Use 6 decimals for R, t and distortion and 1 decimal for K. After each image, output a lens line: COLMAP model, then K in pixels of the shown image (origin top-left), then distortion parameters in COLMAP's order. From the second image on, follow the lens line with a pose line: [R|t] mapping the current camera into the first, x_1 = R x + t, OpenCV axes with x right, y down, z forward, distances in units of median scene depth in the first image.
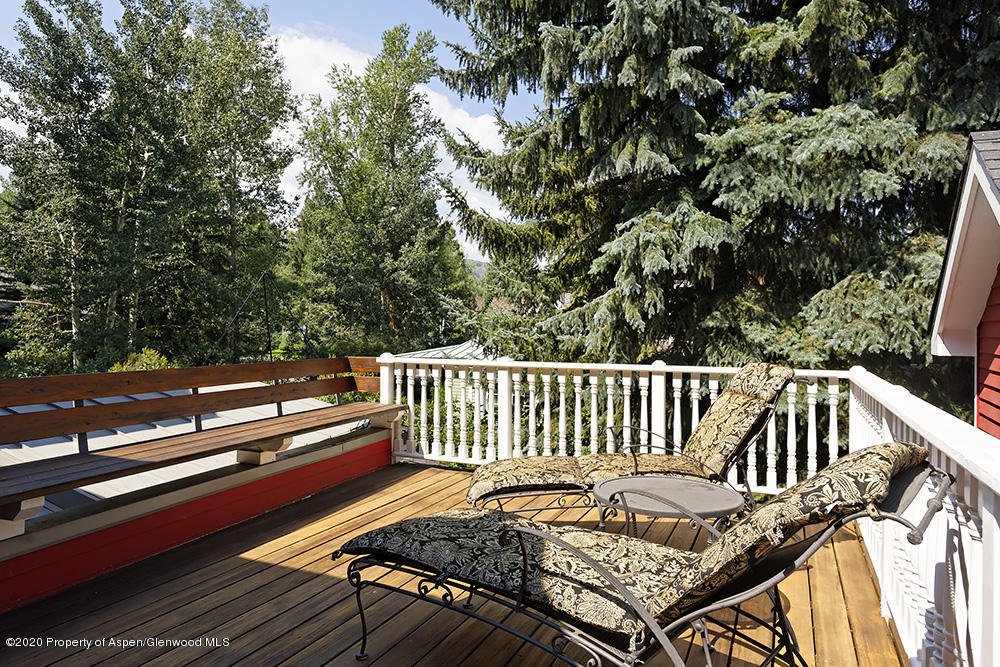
lens RADIAL K [[646.7, 0, 509.7], [0, 646.7, 335.7], [0, 0, 1]] dist [-0.015914, 0.002382]
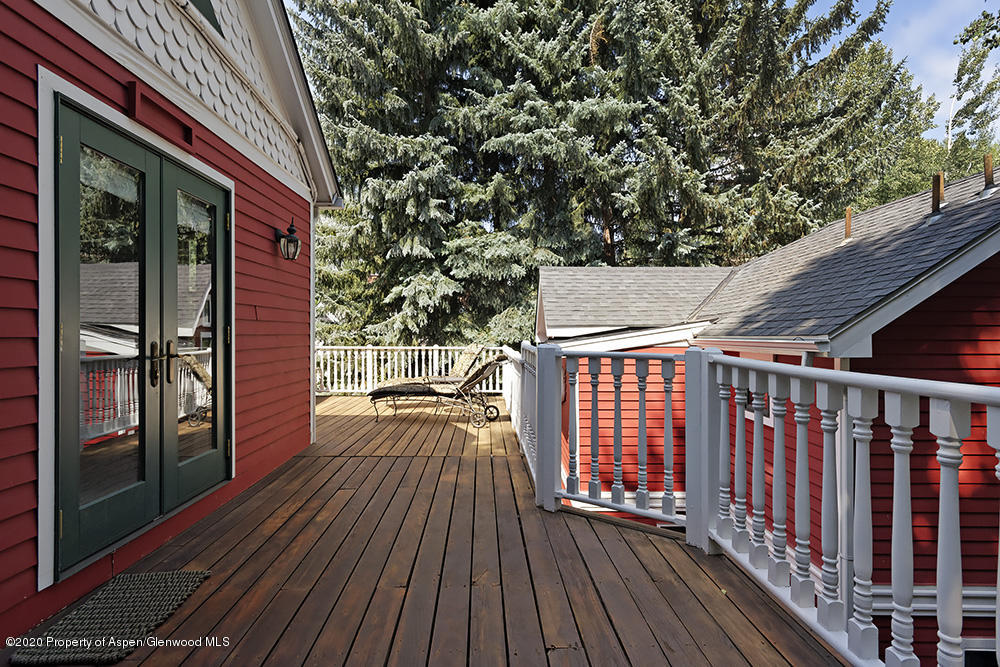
lens RADIAL K [[500.7, 0, 499.1], [0, 500.7, 335.3], [0, 0, 1]] dist [0.000523, 0.000006]
pose [[0.905480, -0.004313, 0.424368, -0.235723], [0.005855, 0.999980, -0.002329, 0.004713], [-0.424350, 0.004594, 0.905487, -0.555479]]
